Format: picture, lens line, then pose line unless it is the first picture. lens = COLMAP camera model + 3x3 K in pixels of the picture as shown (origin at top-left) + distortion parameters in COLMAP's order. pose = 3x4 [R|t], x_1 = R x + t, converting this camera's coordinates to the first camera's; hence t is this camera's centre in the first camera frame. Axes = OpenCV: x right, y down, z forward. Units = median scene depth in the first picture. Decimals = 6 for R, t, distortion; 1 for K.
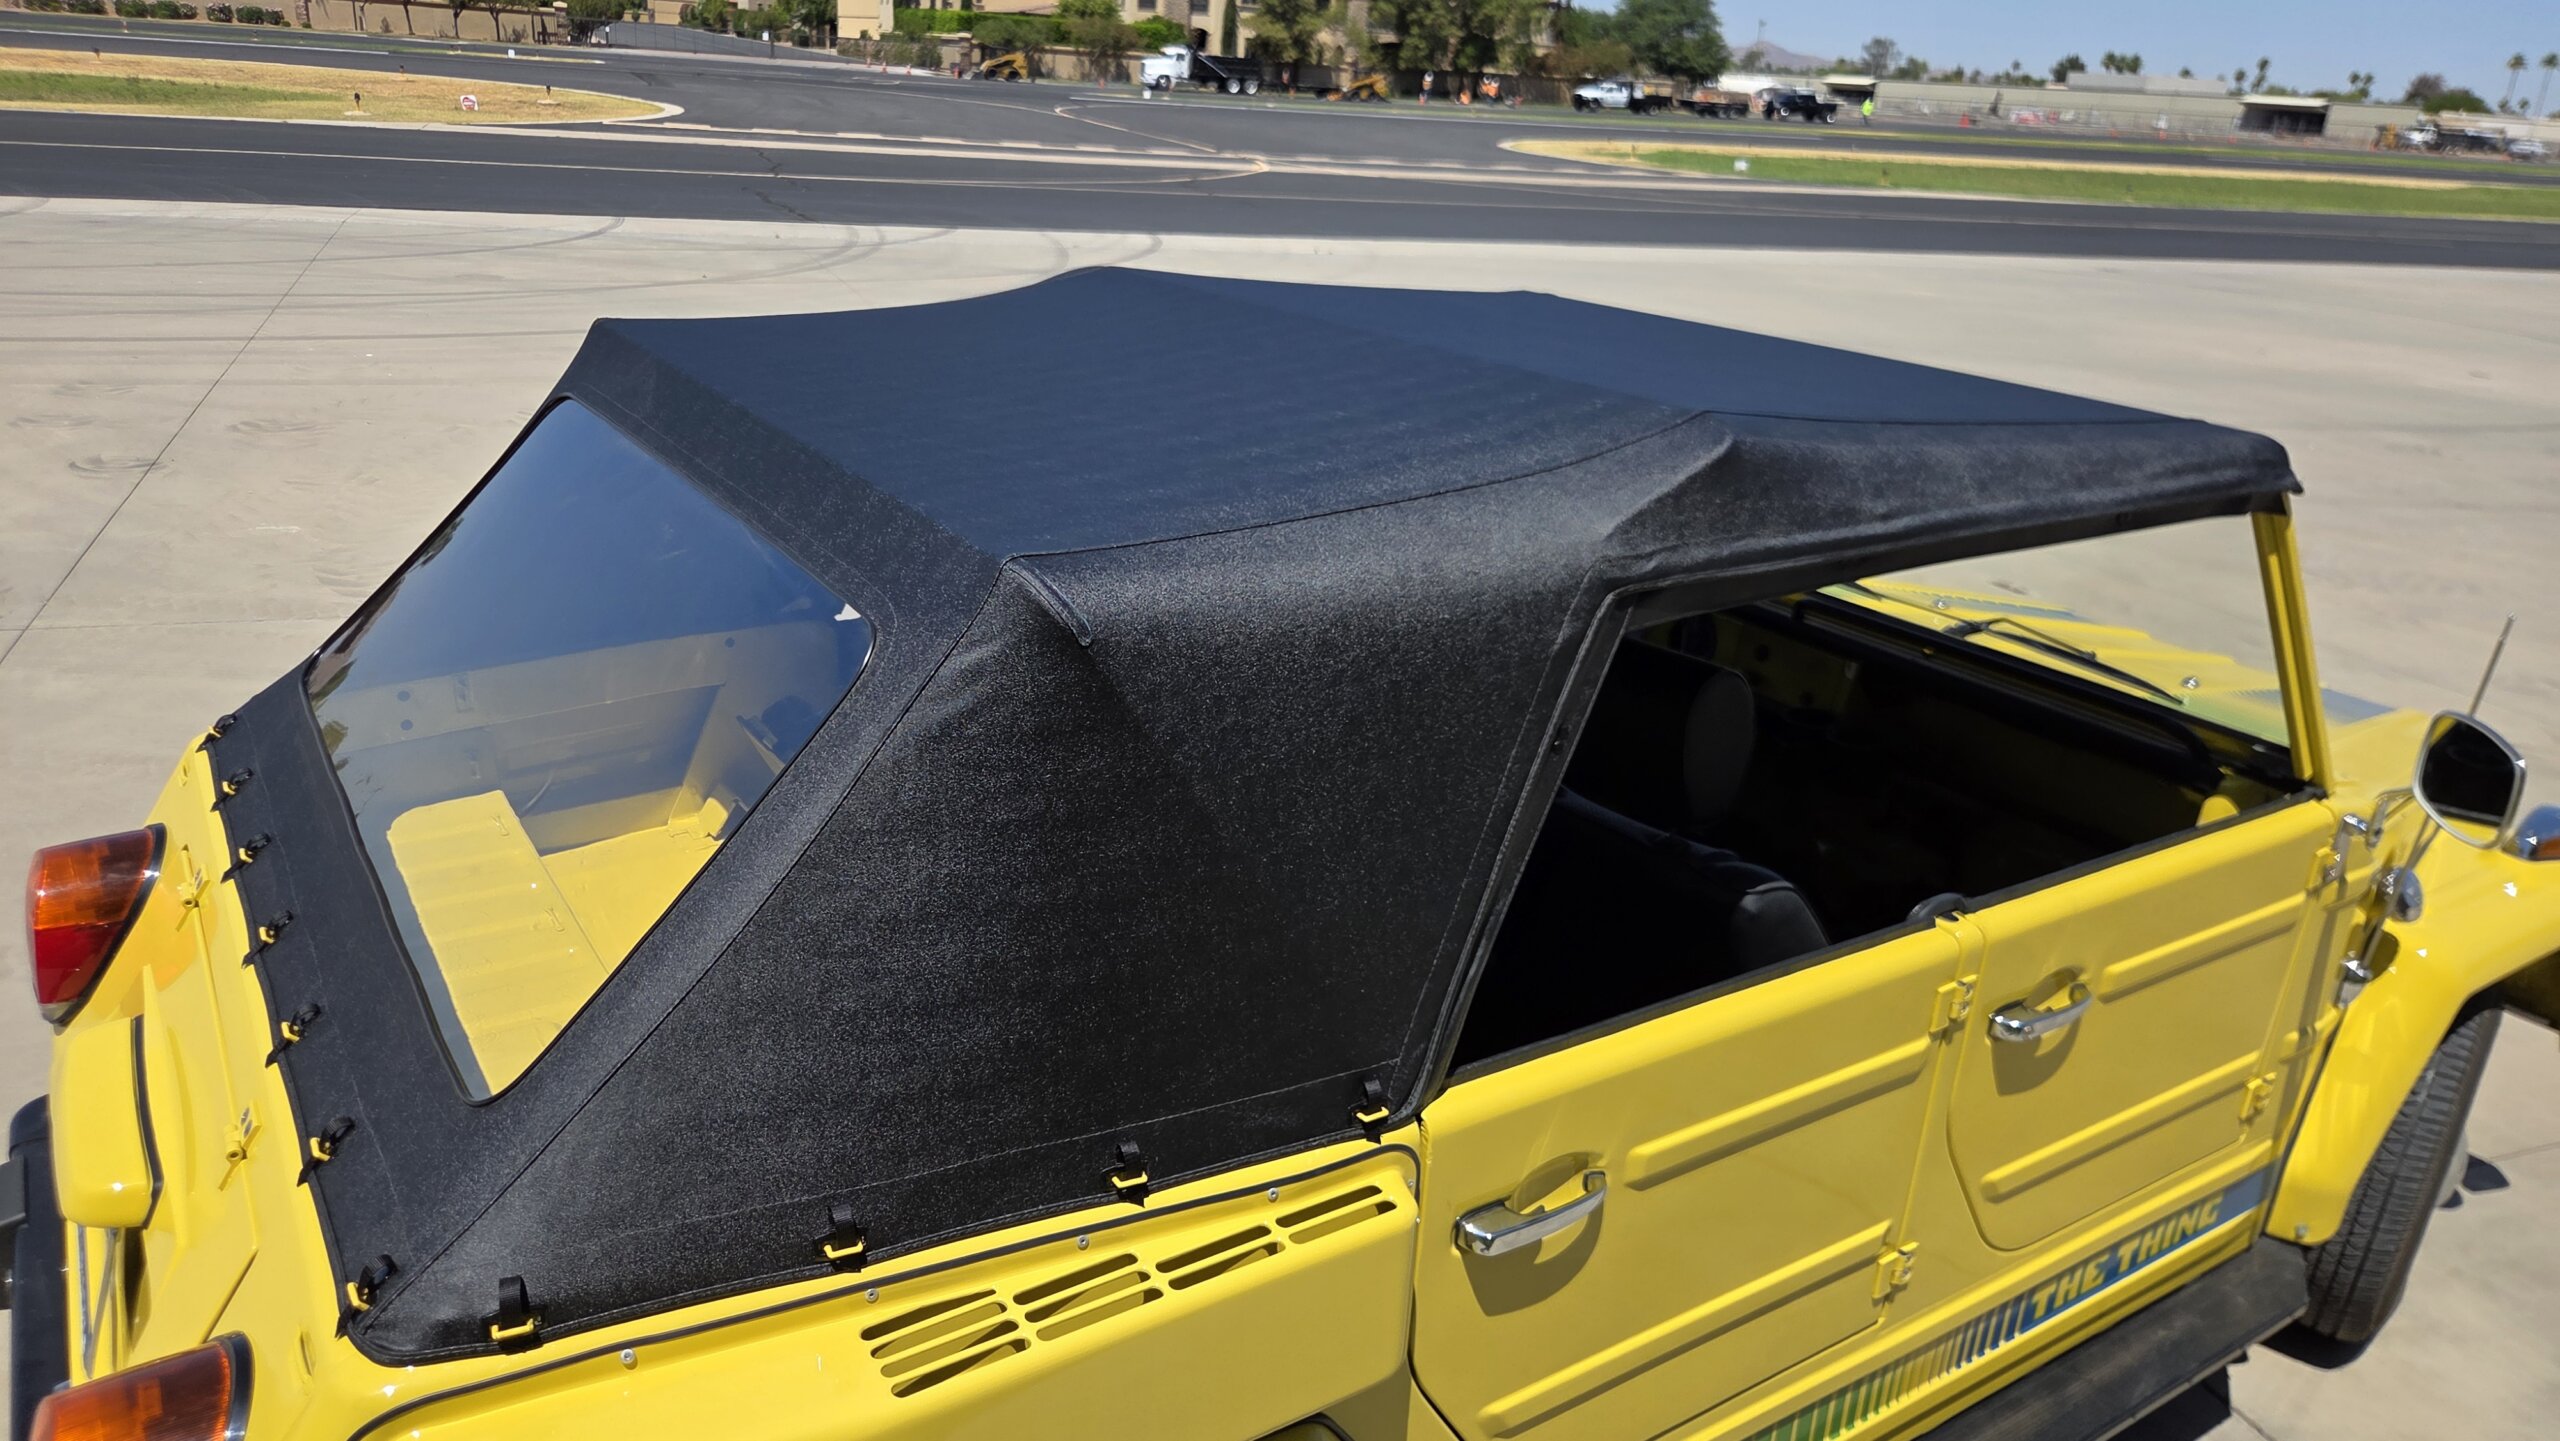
lens RADIAL K [[1752.2, 0, 1252.6], [0, 1752.2, 703.4], [0, 0, 1]] dist [0.051509, -0.044562]
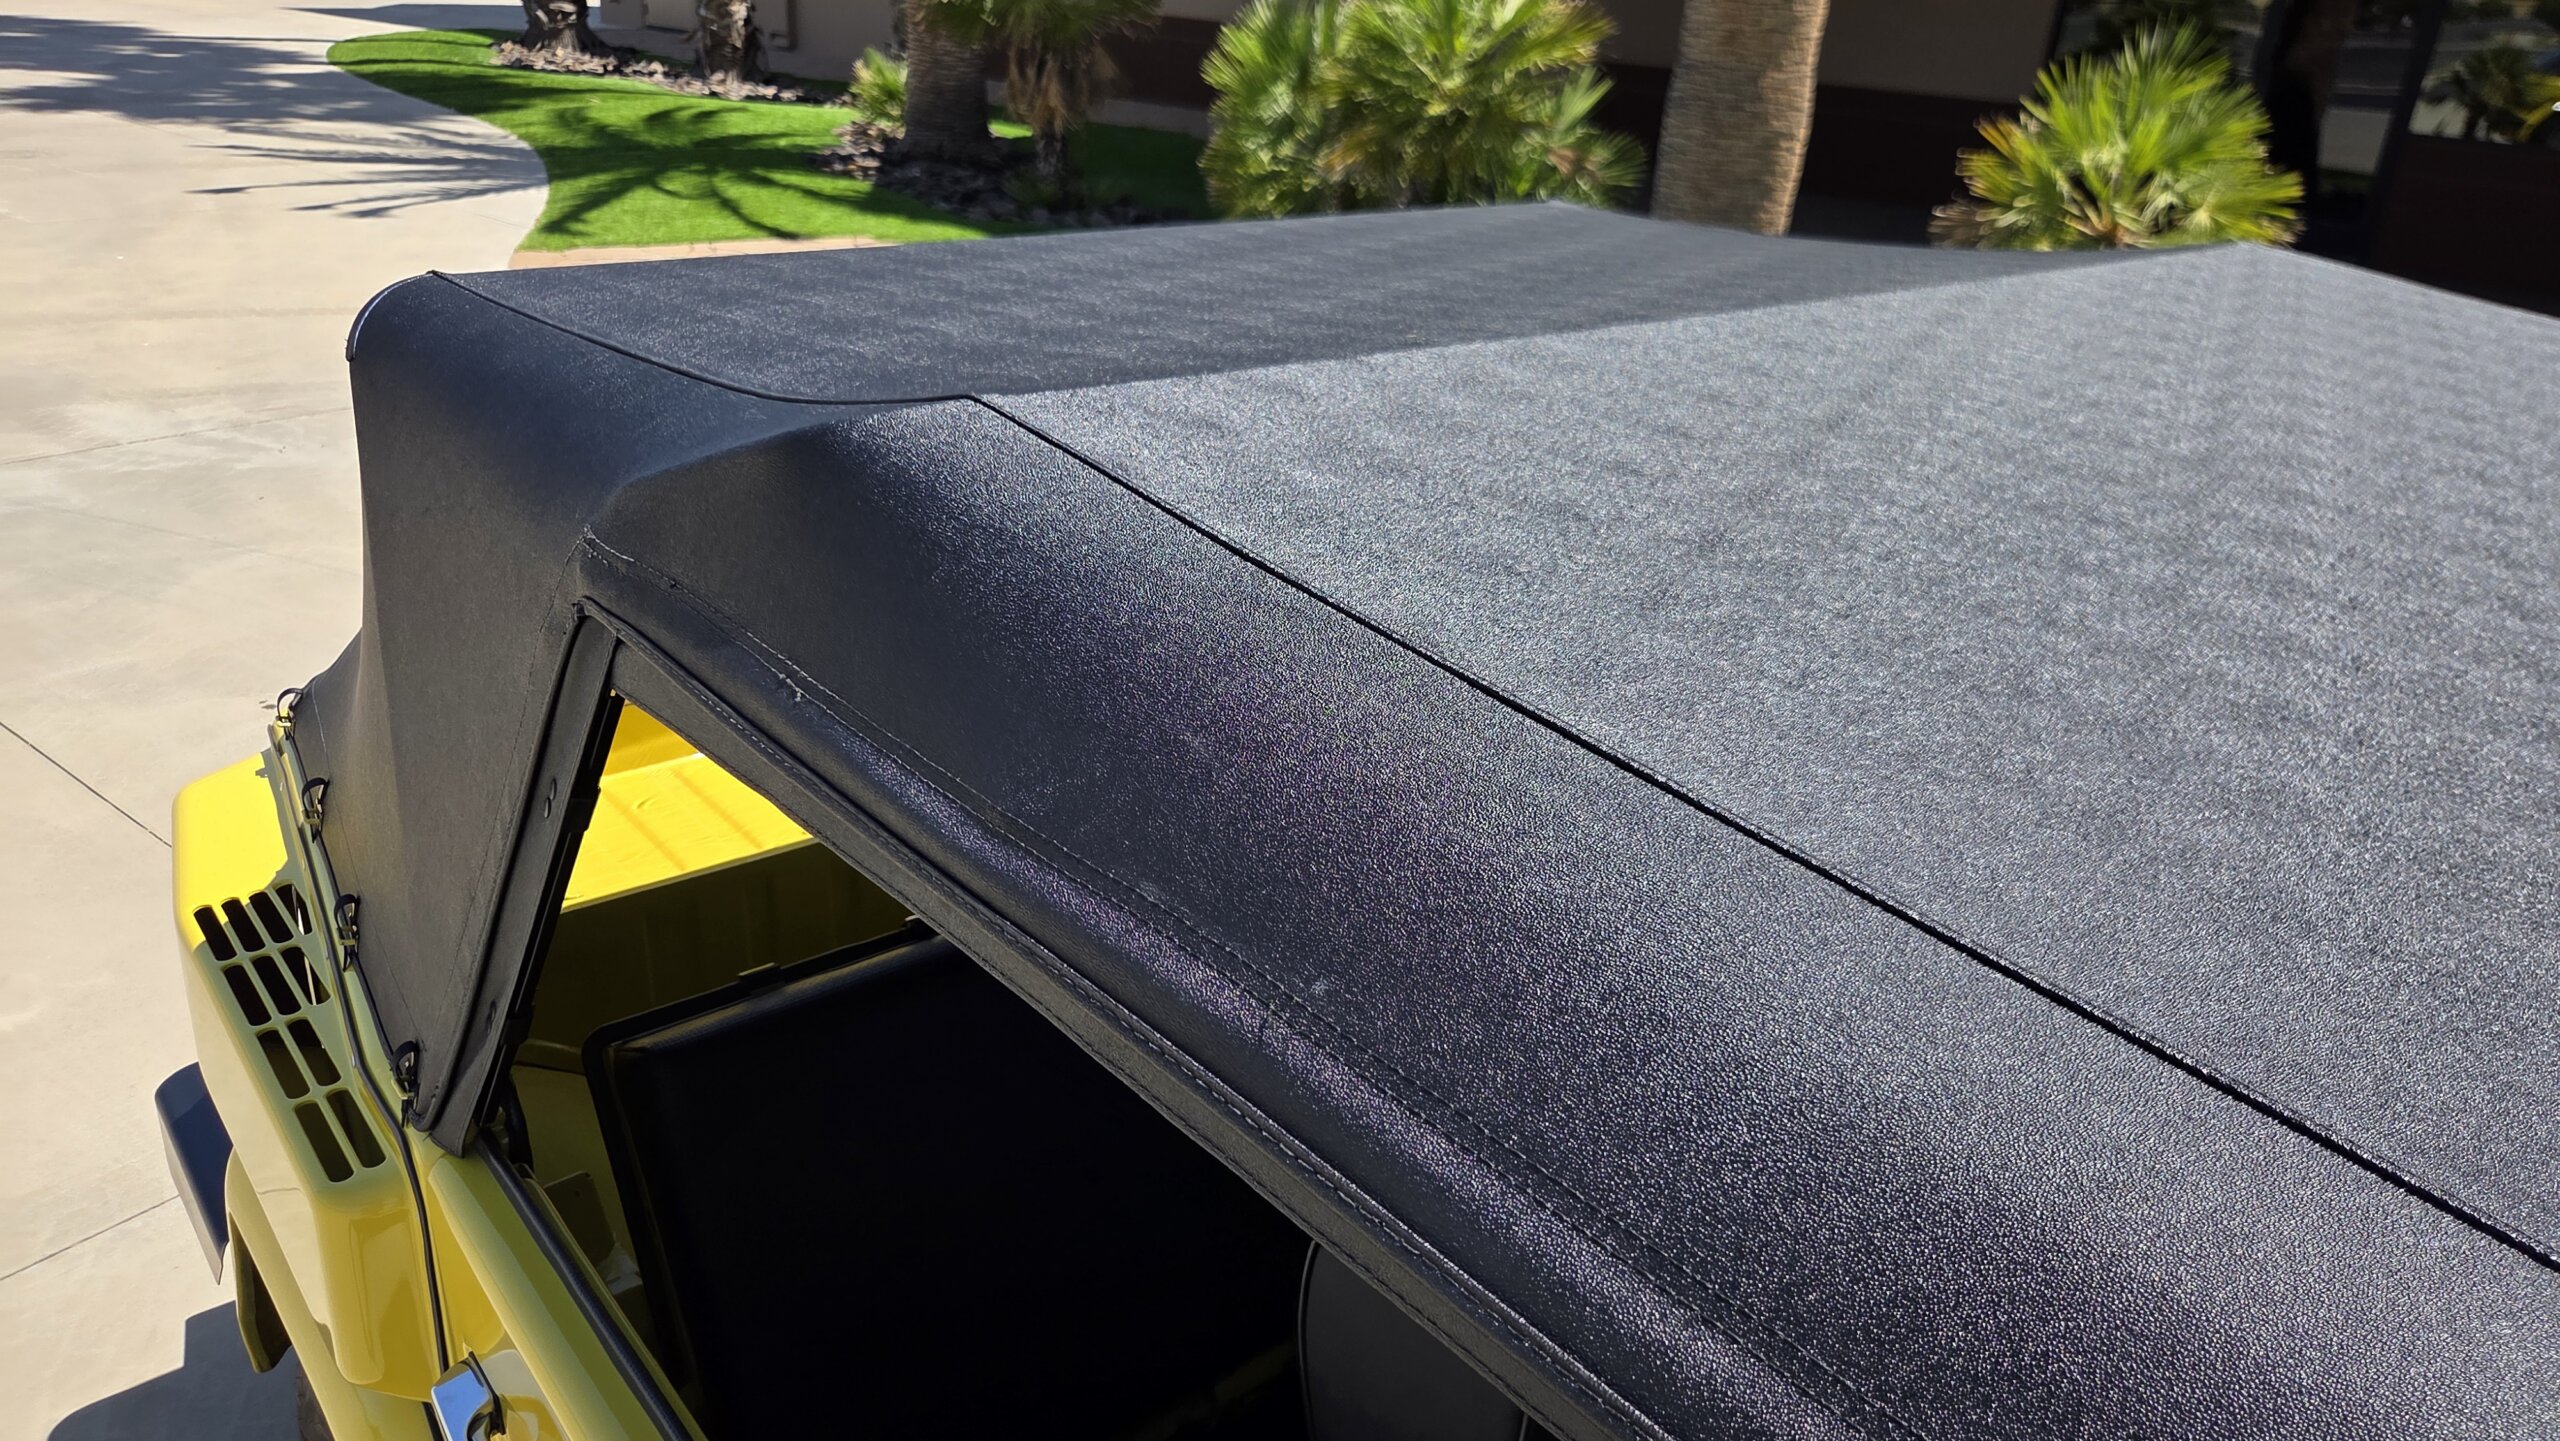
lens RADIAL K [[1752.2, 0, 1253.8], [0, 1752.2, 728.5], [0, 0, 1]] dist [0.051509, -0.044562]
pose [[0.112498, 0.361816, -0.925437, 0.558013], [-0.383930, 0.874847, 0.295366, -0.202695], [0.916484, 0.322075, 0.237330, 0.786632]]
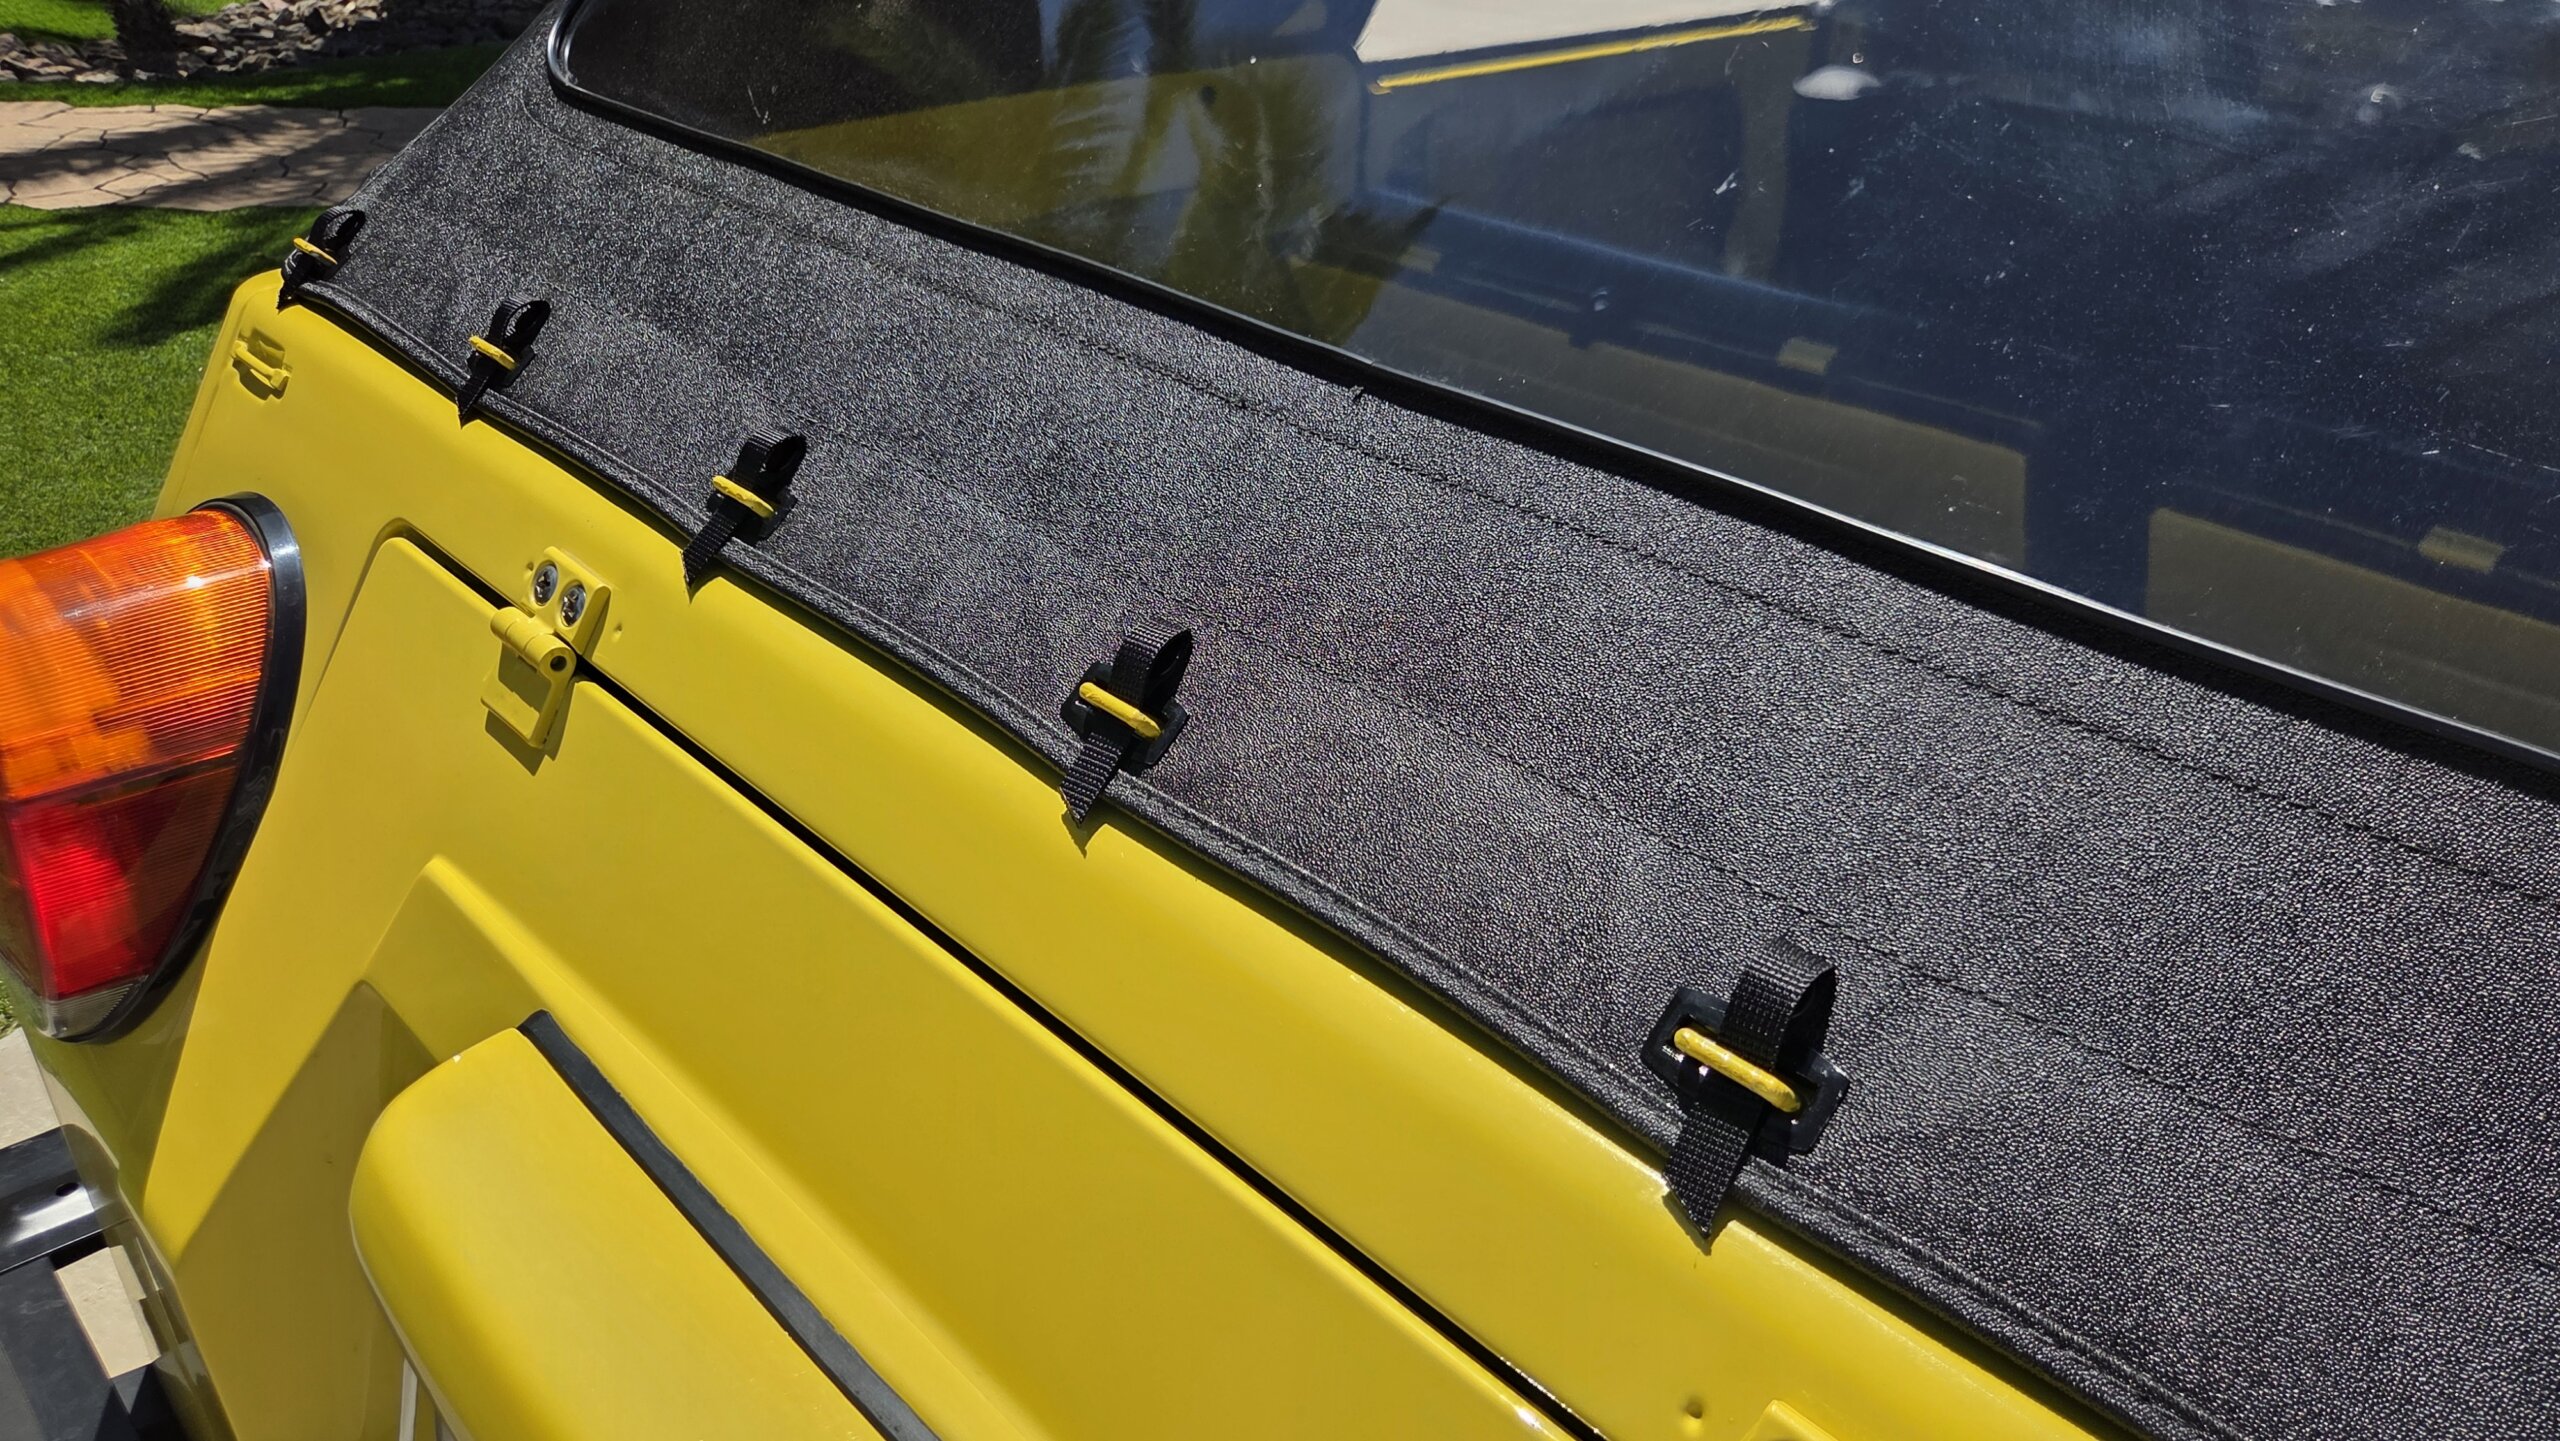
lens RADIAL K [[1752.2, 0, 1319.9], [0, 1752.2, 747.3], [0, 0, 1]] dist [0.051509, -0.044562]
pose [[0.977750, -0.119593, 0.172342, -0.458875], [0.087277, 0.979005, 0.184208, 0.070266], [-0.190754, -0.165068, 0.967660, 0.577481]]
